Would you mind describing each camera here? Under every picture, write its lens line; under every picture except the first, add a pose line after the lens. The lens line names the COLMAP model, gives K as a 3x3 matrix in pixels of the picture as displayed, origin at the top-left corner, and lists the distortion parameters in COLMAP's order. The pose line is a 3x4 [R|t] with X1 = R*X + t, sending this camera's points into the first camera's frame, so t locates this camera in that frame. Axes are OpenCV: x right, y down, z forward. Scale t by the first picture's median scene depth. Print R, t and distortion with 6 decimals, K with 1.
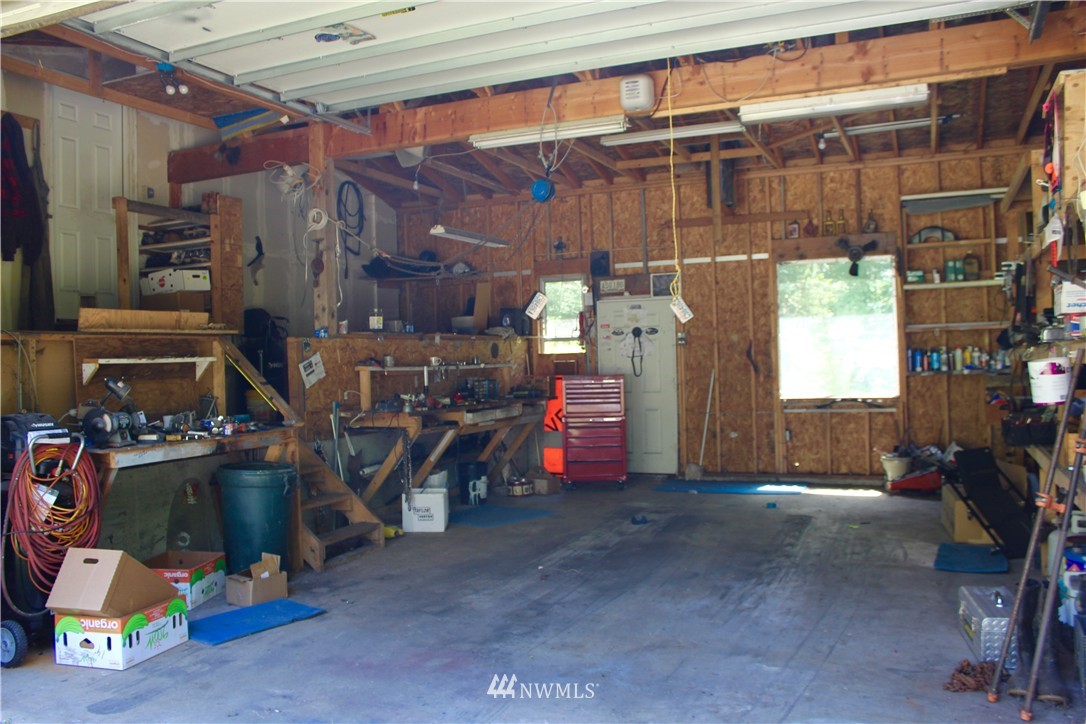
lens RADIAL K [[920.4, 0, 541.6], [0, 920.4, 366.3], [0, 0, 1]] dist [-0.143155, 0.091359]
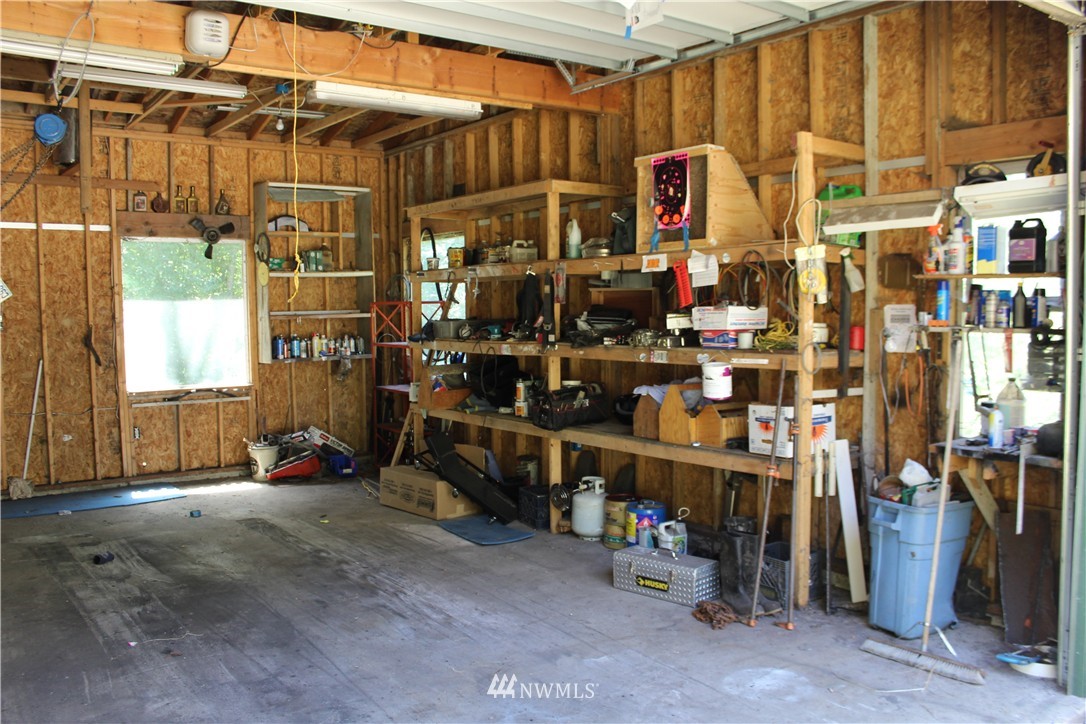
lens RADIAL K [[920.4, 0, 543.6], [0, 920.4, 363.9], [0, 0, 1]] dist [-0.143155, 0.091359]
pose [[0.487234, -0.030857, 0.872726, -0.313479], [-0.000019, 0.999375, 0.035345, -0.023958], [-0.873272, -0.017238, 0.486929, 0.237914]]
